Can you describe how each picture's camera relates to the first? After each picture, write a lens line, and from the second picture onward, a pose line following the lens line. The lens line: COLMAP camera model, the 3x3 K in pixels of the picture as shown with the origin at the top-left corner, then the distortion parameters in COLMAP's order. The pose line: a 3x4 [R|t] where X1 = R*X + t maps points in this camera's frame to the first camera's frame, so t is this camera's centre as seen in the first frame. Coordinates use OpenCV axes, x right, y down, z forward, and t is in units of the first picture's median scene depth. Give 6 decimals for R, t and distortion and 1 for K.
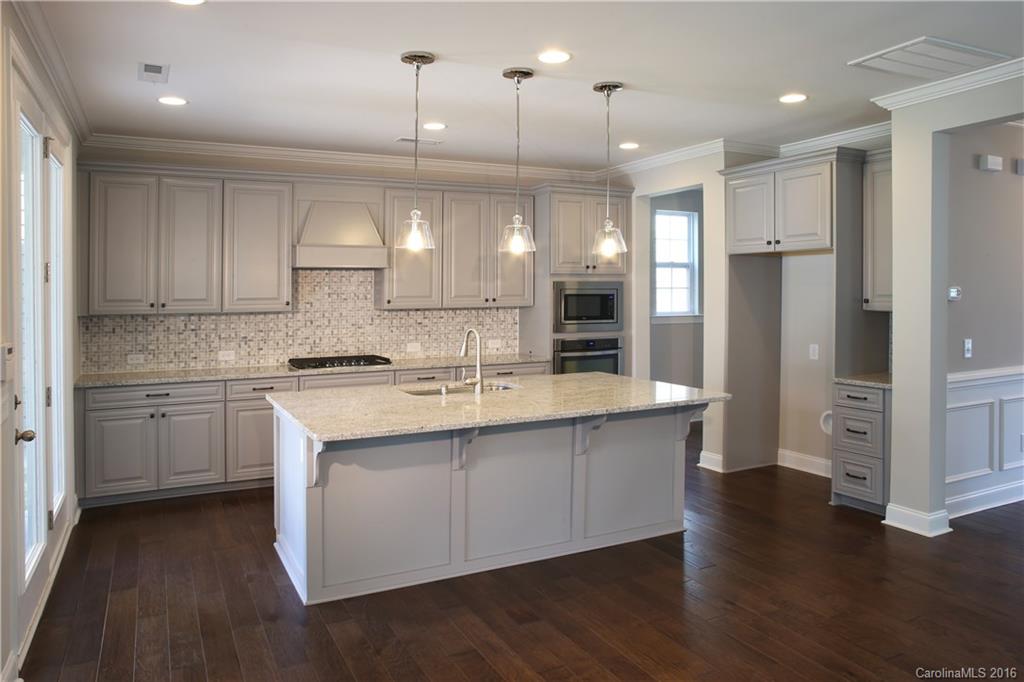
lens RADIAL K [[701.3, 0, 512.4], [0, 701.3, 287.8], [0, 0, 1]] dist [-0.082148, 0.065913]
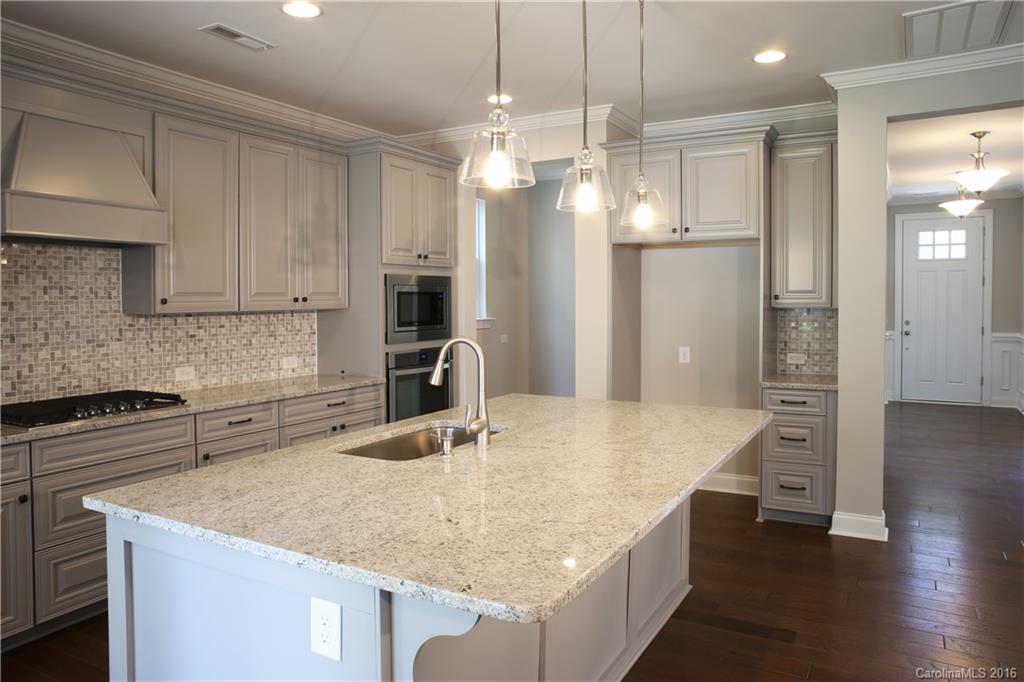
lens RADIAL K [[708.1, 0, 502.7], [0, 708.1, 315.8], [0, 0, 1]] dist [-0.093098, 0.086495]
pose [[0.846792, -0.012971, 0.531767, -0.265059], [-0.000795, 0.999671, 0.025651, 0.017944], [-0.531924, -0.022144, 0.846502, 0.353304]]
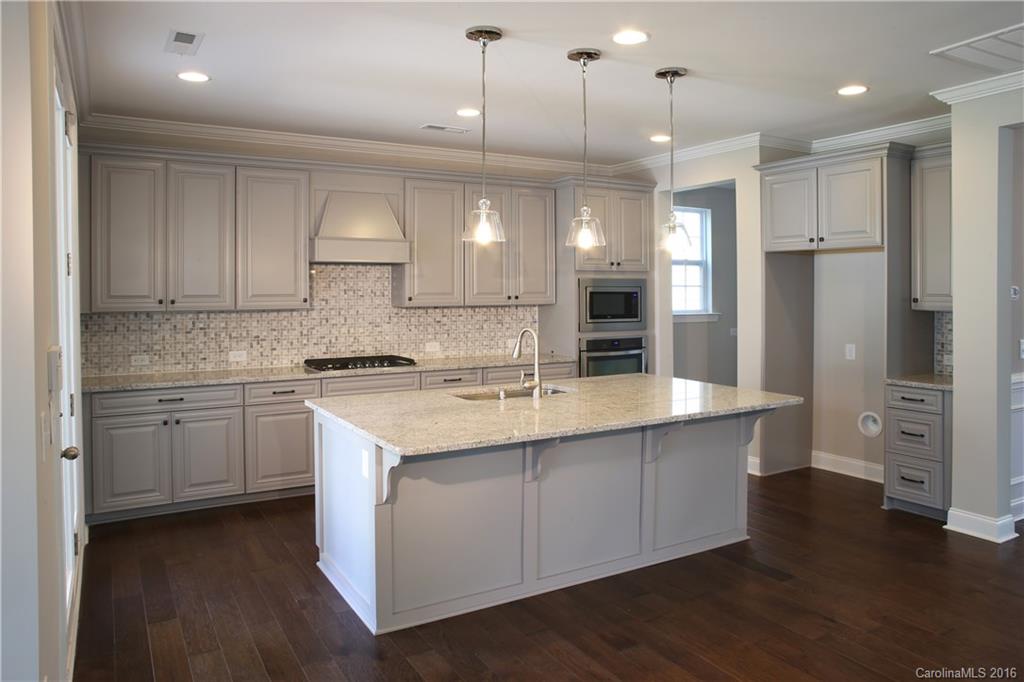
lens RADIAL K [[703.8, 0, 516.9], [0, 703.8, 293.3], [0, 0, 1]] dist [-0.094445, 0.084773]
pose [[0.998207, 0.004527, 0.059685, -0.095333], [-0.005234, 0.999918, 0.011686, 0.000678], [-0.059627, -0.011977, 0.998149, 0.050144]]
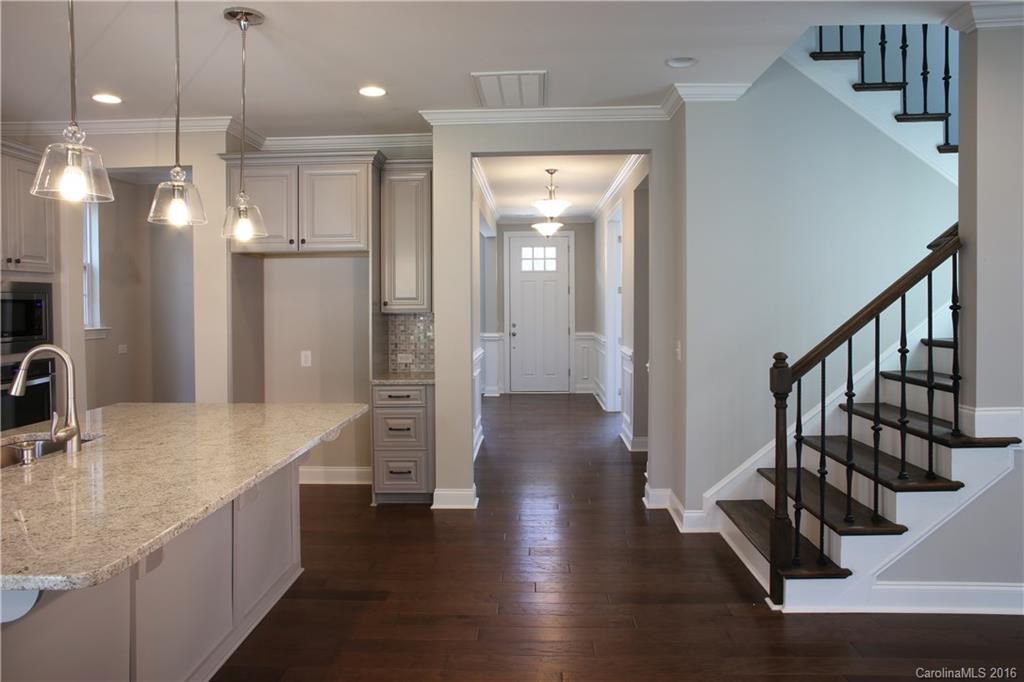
lens RADIAL K [[708.1, 0, 502.7], [0, 708.1, 315.8], [0, 0, 1]] dist [-0.093098, 0.086495]
pose [[0.500336, -0.015064, 0.865700, -0.281210], [0.002339, 0.999869, 0.016046, 0.018121], [-0.865828, -0.006004, 0.500306, 0.280424]]
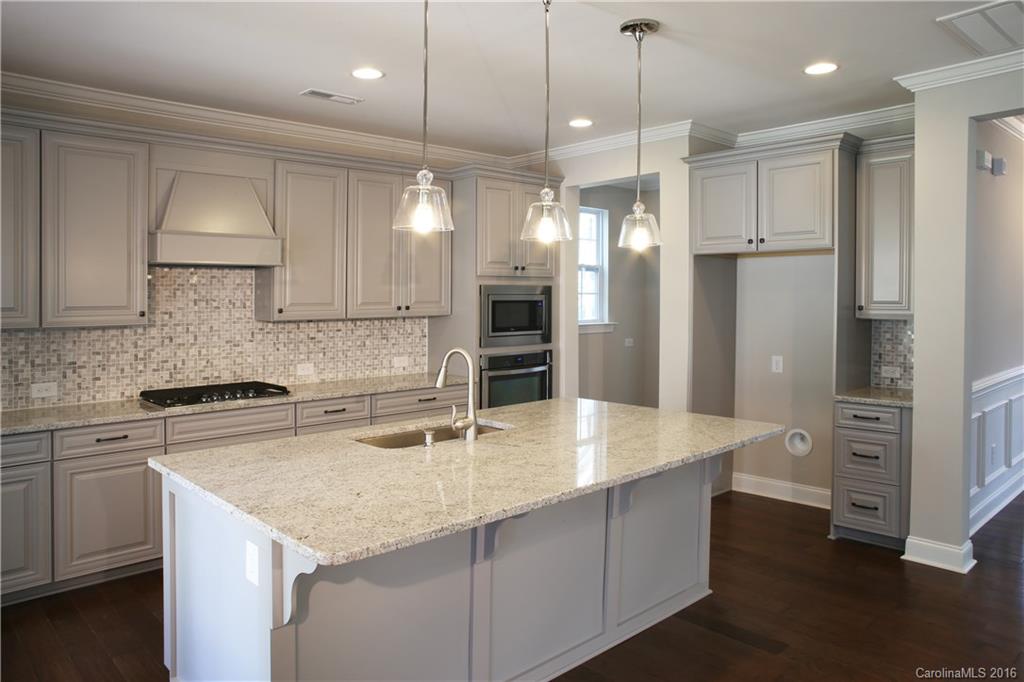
lens RADIAL K [[704.6, 0, 500.5], [0, 704.6, 307.4], [0, 0, 1]] dist [-0.097470, 0.086911]
pose [[0.965523, -0.002992, 0.260302, -0.152426], [-0.001952, 0.999823, 0.018731, 0.001807], [-0.260312, -0.018594, 0.965346, 0.226019]]
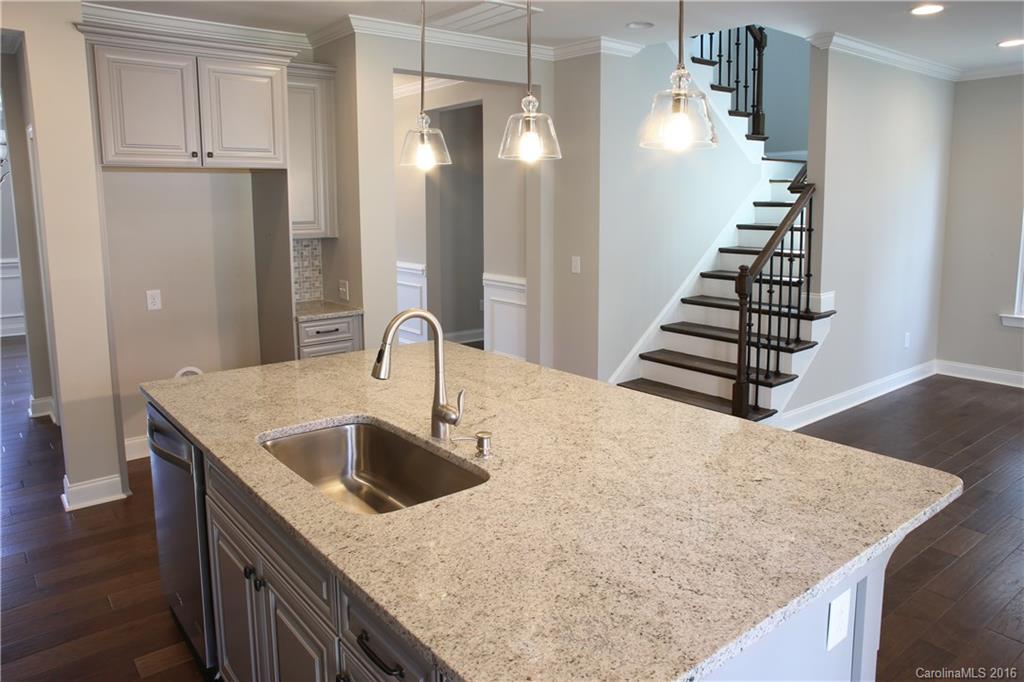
lens RADIAL K [[701.3, 0, 512.4], [0, 701.3, 287.8], [0, 0, 1]] dist [-0.082148, 0.065913]
pose [[-0.185719, -0.113018, 0.976082, -0.395305], [0.002454, 0.993307, 0.115479, -0.008238], [-0.982600, 0.023842, -0.184199, 0.771918]]
